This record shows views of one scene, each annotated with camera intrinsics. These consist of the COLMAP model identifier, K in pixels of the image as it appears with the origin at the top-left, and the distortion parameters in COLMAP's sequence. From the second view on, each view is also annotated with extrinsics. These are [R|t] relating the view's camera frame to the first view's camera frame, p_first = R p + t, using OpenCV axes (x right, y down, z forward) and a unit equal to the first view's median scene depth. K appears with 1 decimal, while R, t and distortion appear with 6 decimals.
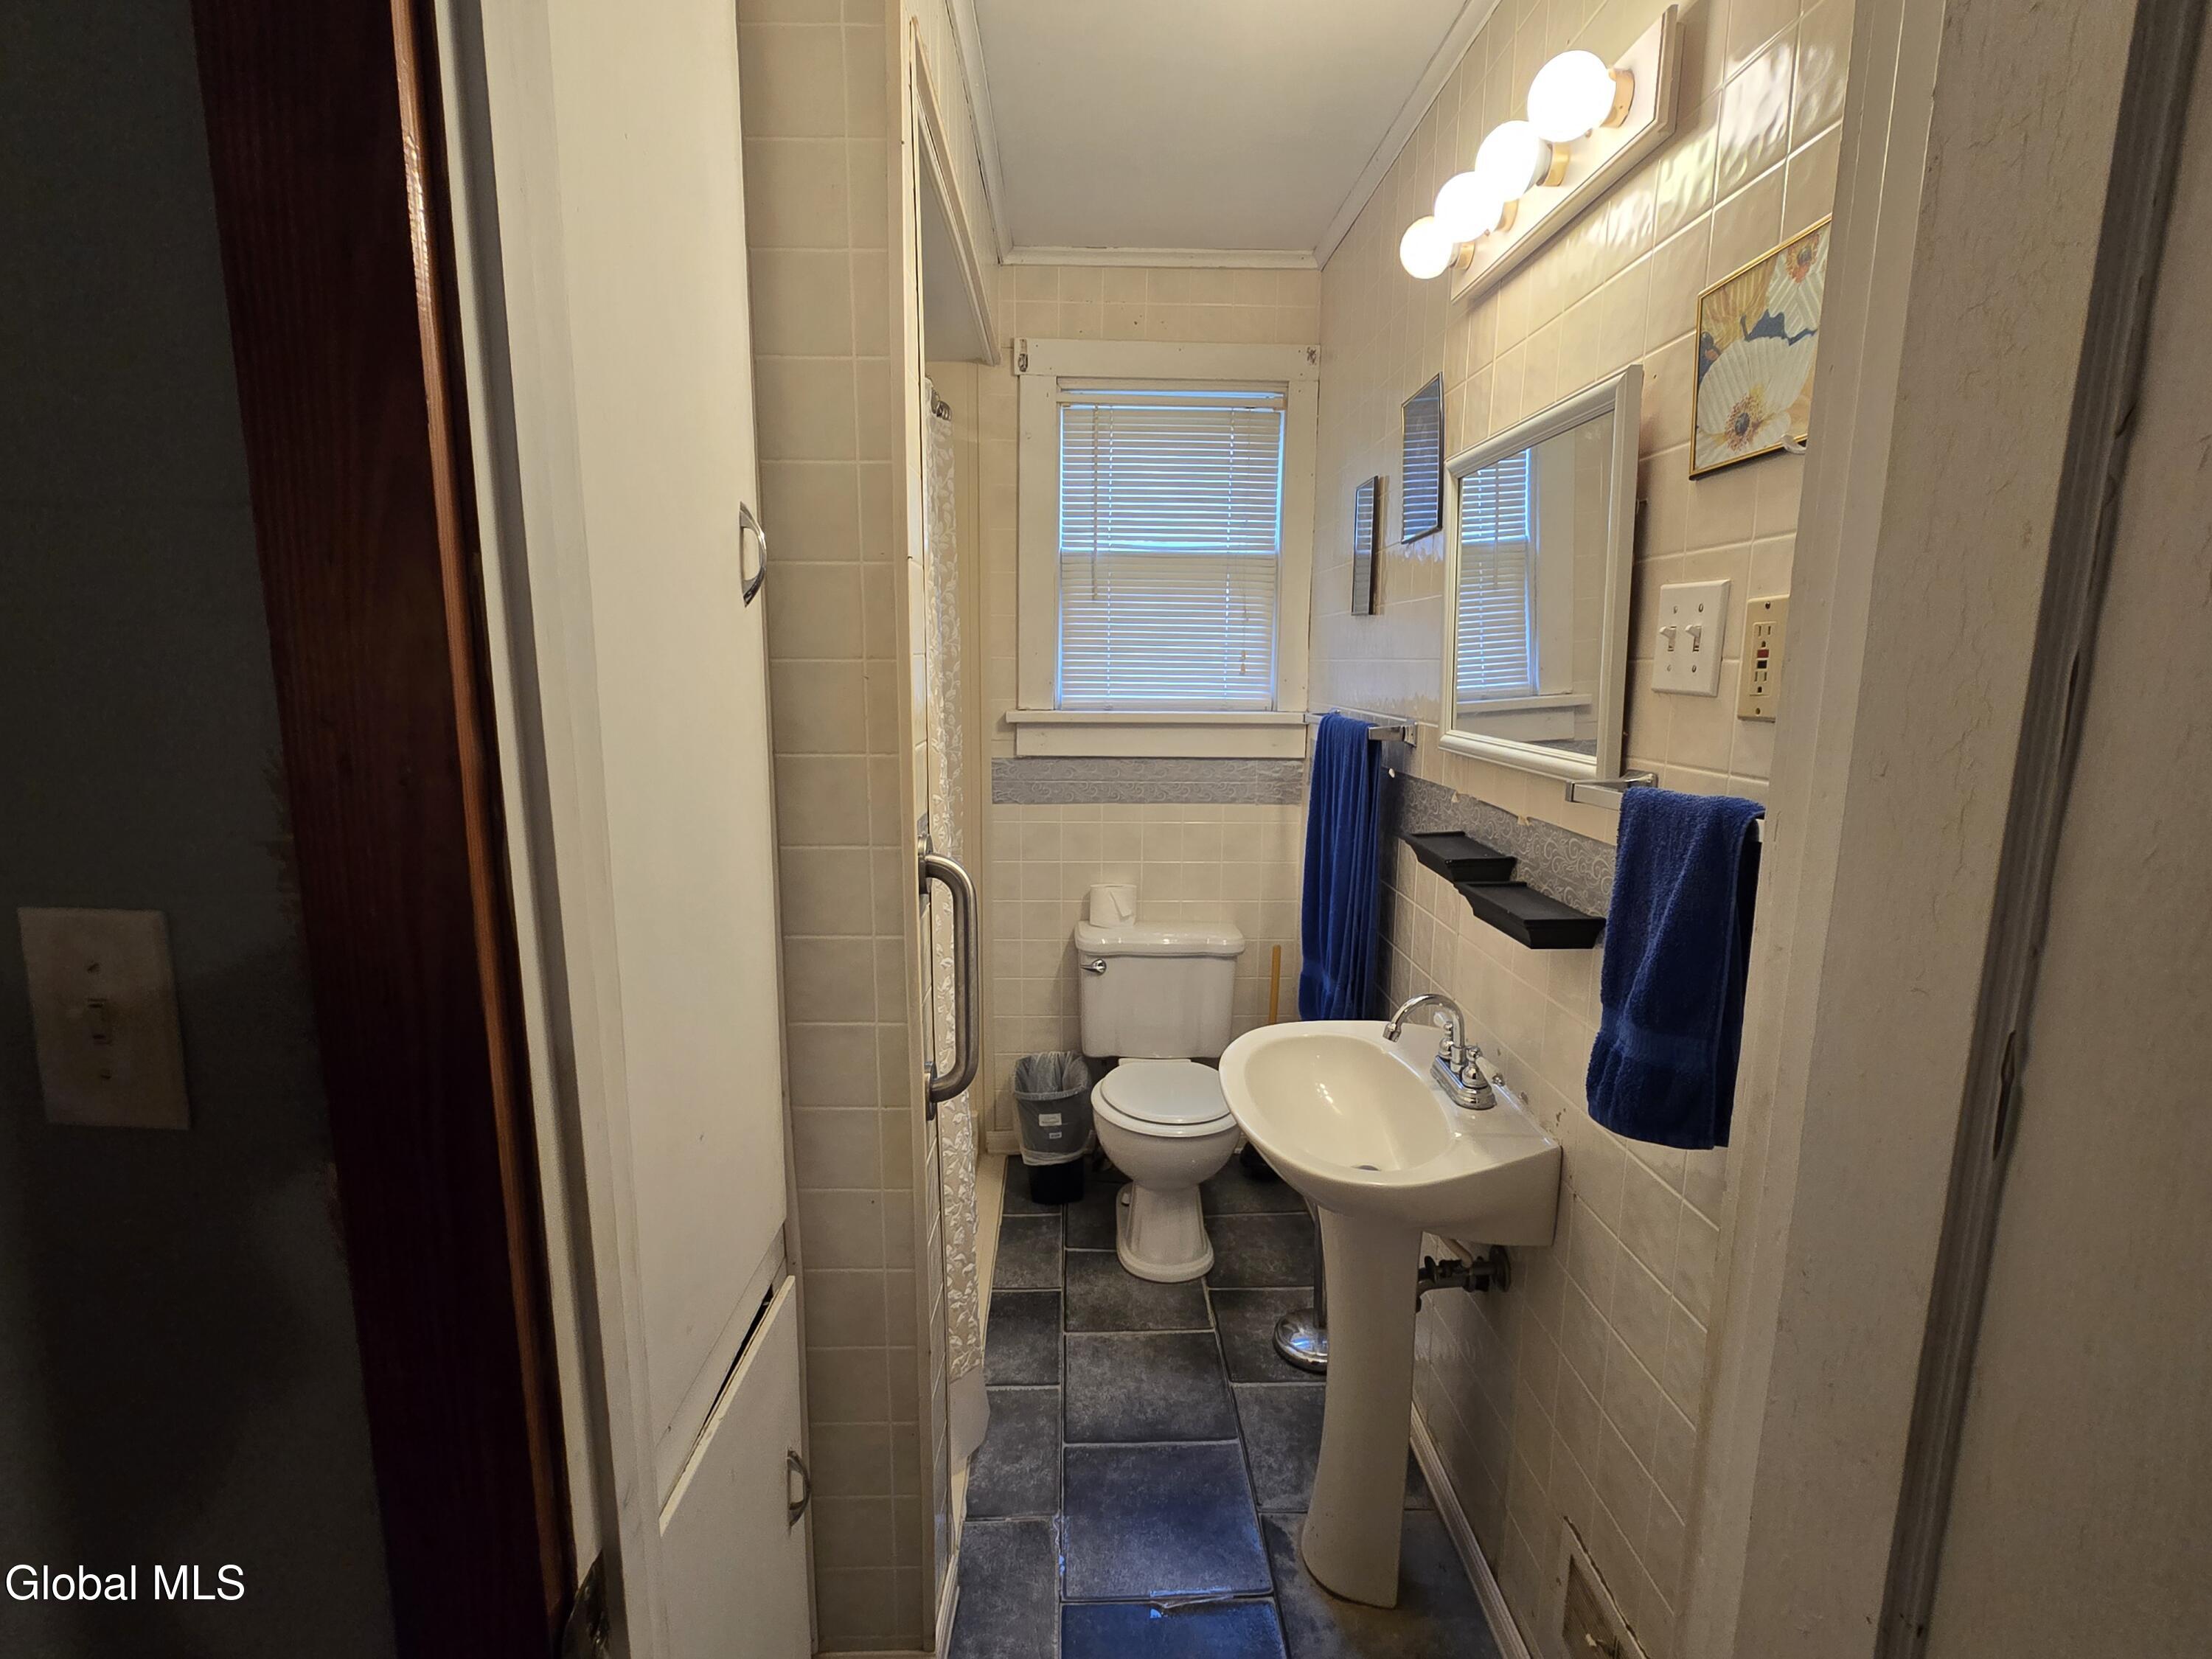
lens RADIAL K [[1083.3, 0, 1102.7], [0, 1083.3, 861.1], [0, 0, 1]] dist [0.001009, -0.000324]
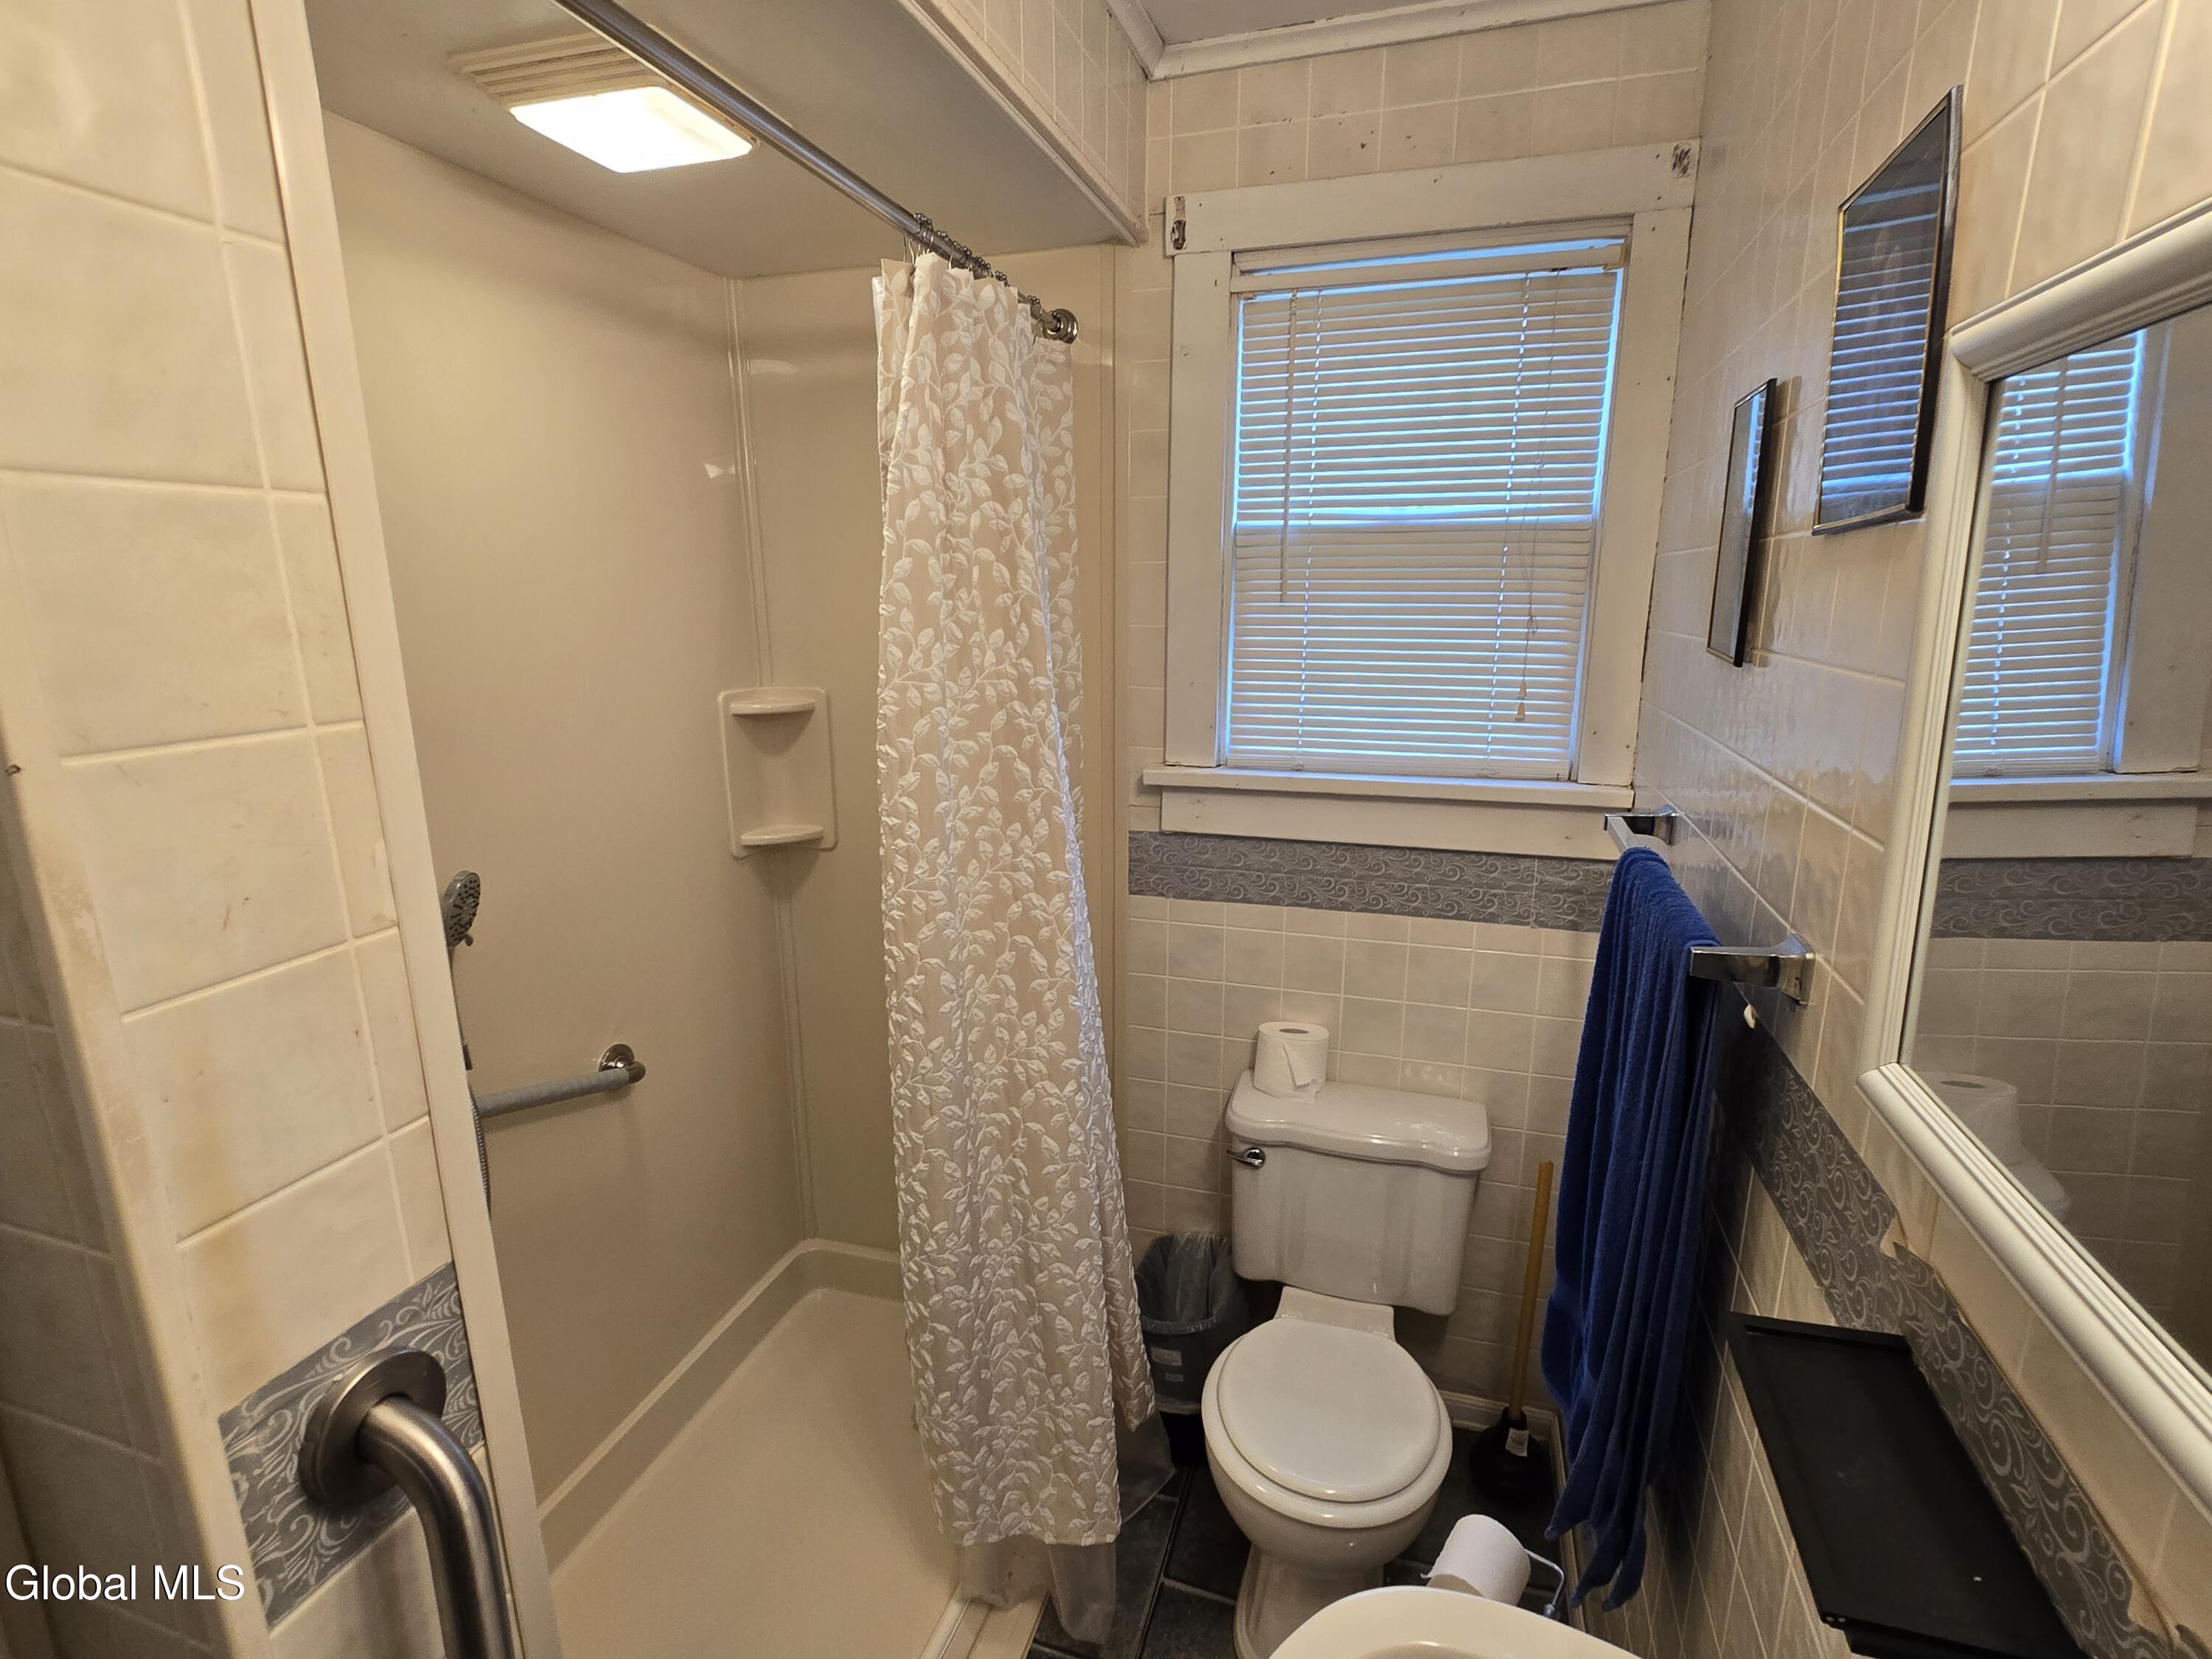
lens RADIAL K [[1083.3, 0, 1102.7], [0, 1083.3, 861.1], [0, 0, 1]] dist [0.001009, -0.000324]
pose [[0.945472, 0.064620, -0.319230, 0.108856], [-0.044738, 0.996597, 0.069233, -0.127324], [0.322617, -0.051176, 0.945145, 0.345185]]
